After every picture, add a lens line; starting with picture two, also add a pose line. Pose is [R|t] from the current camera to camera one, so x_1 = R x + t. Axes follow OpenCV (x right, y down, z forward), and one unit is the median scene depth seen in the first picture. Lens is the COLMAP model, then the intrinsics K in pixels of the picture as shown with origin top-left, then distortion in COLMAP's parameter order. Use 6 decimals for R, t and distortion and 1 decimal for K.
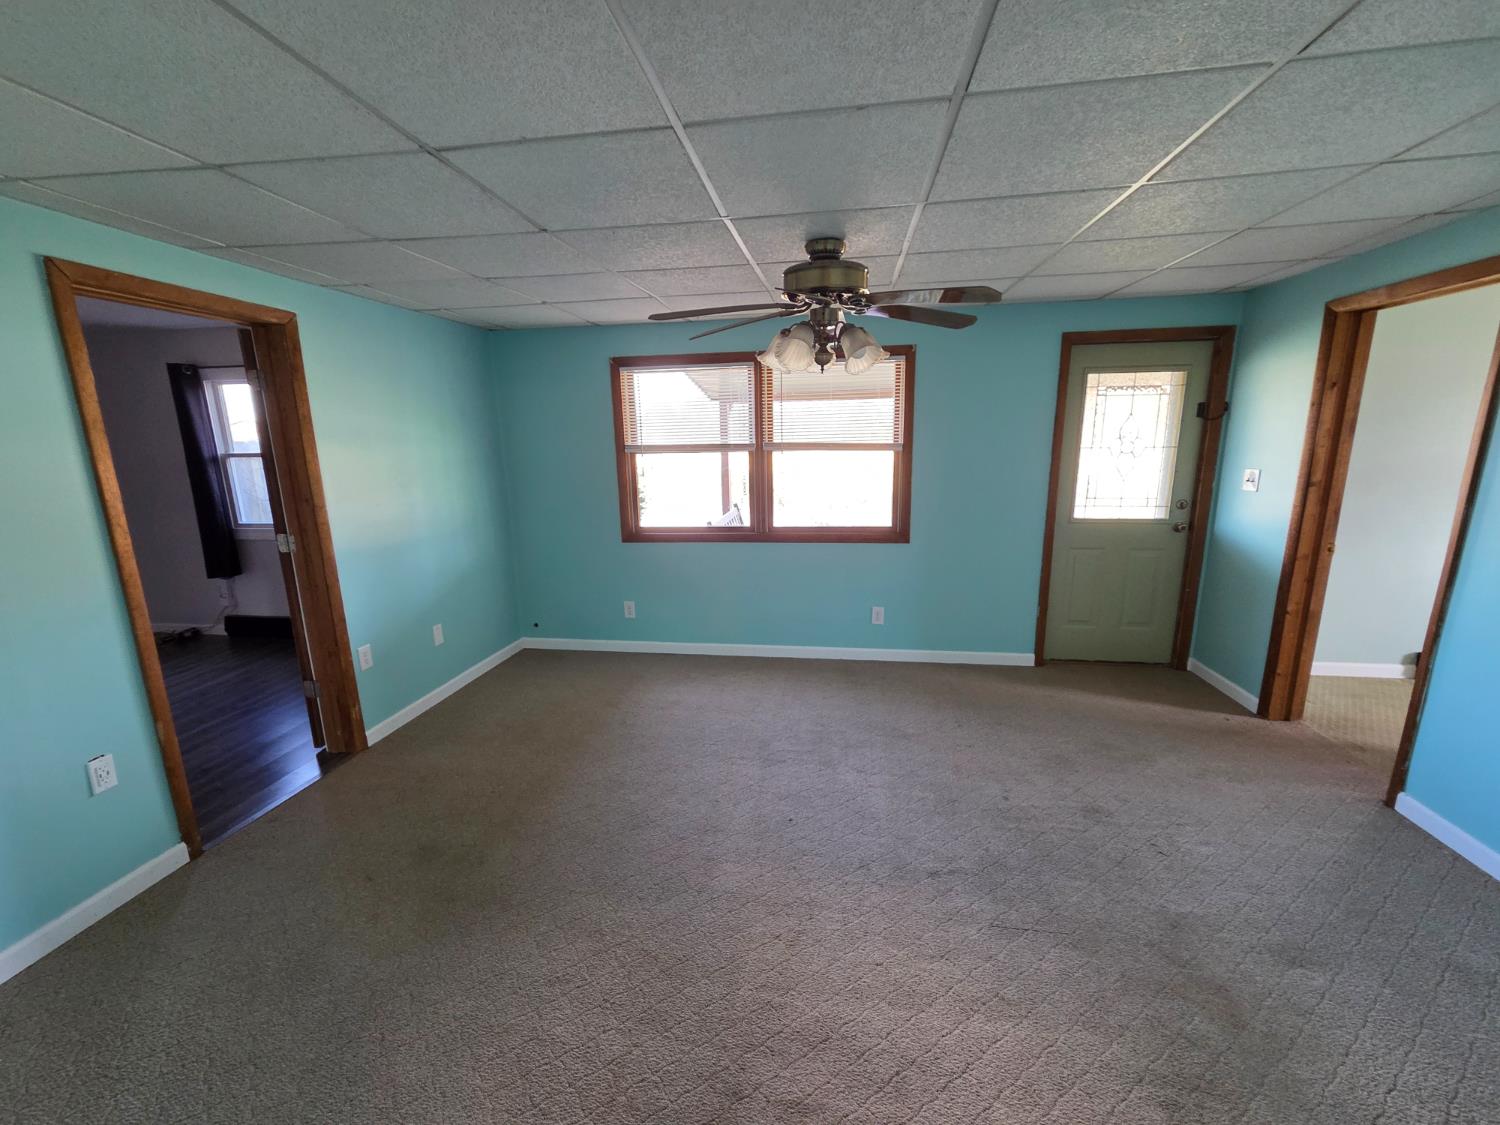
lens RADIAL K [[613.3, 0, 742.3], [0, 613.3, 566.5], [0, 0, 1]] dist [0.003126, 0.000847]
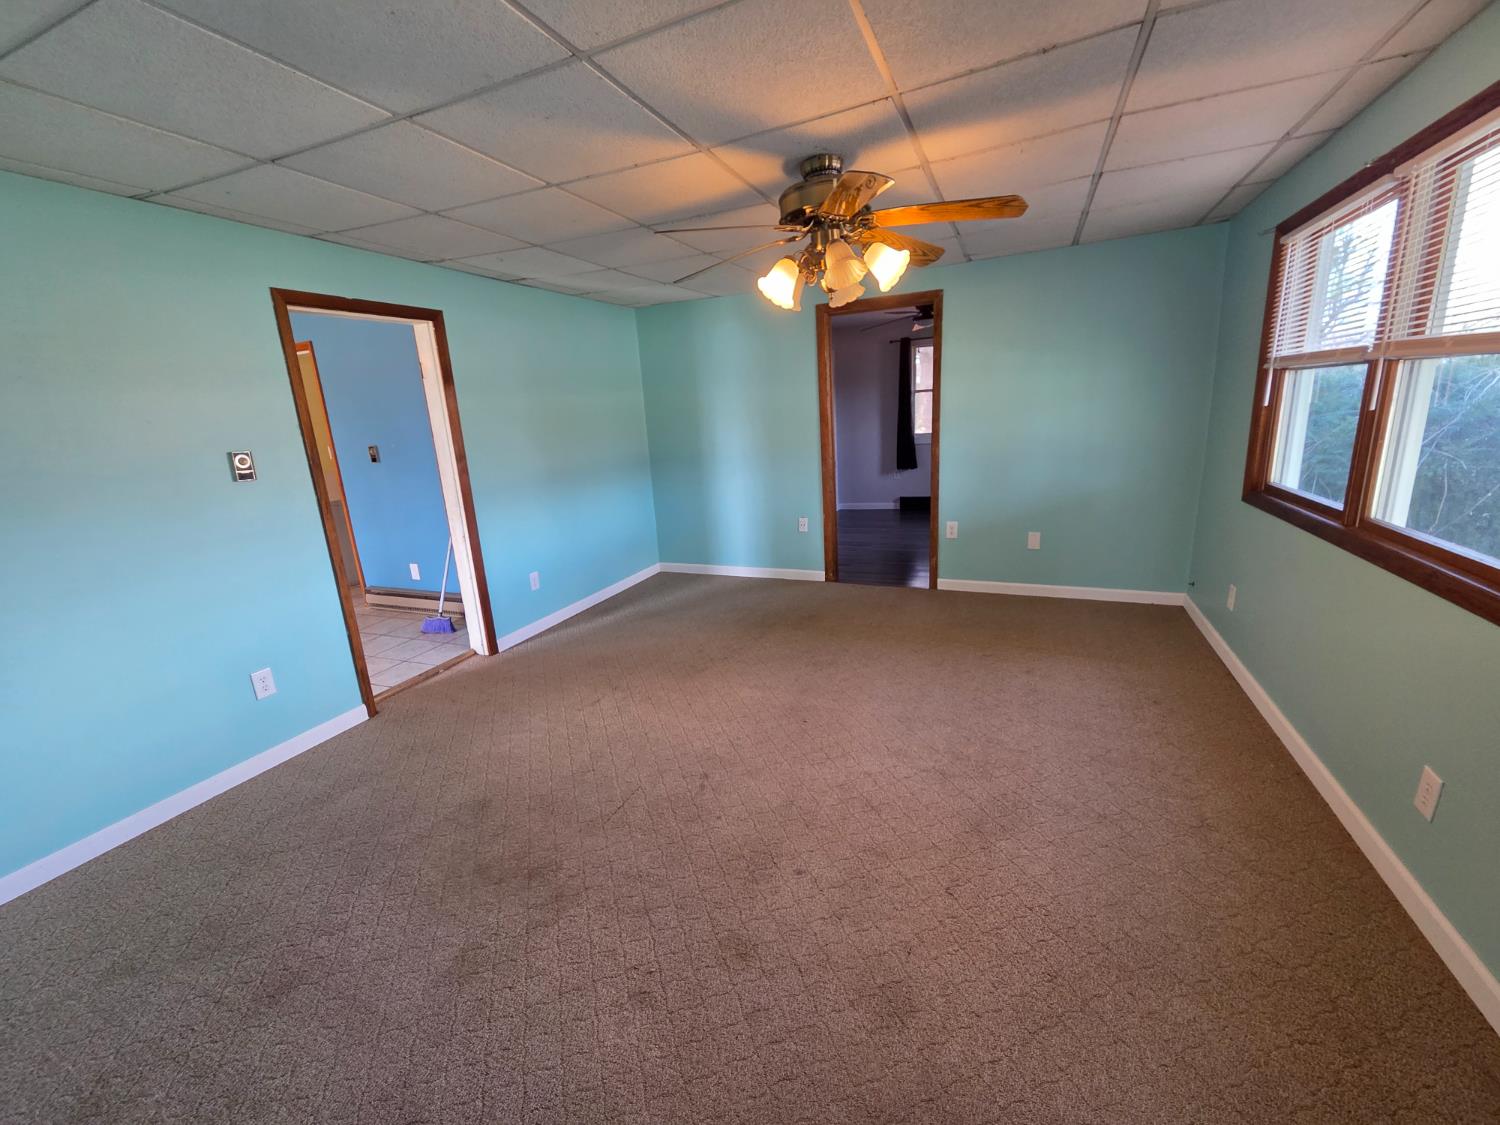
lens RADIAL K [[613.3, 0, 743.7], [0, 613.3, 561.1], [0, 0, 1]] dist [0.003126, 0.000847]
pose [[-0.248853, 0.265142, -0.931543, 0.923747], [-0.137758, 0.942332, 0.305014, -0.164801], [0.958694, 0.204231, -0.197977, 0.904225]]
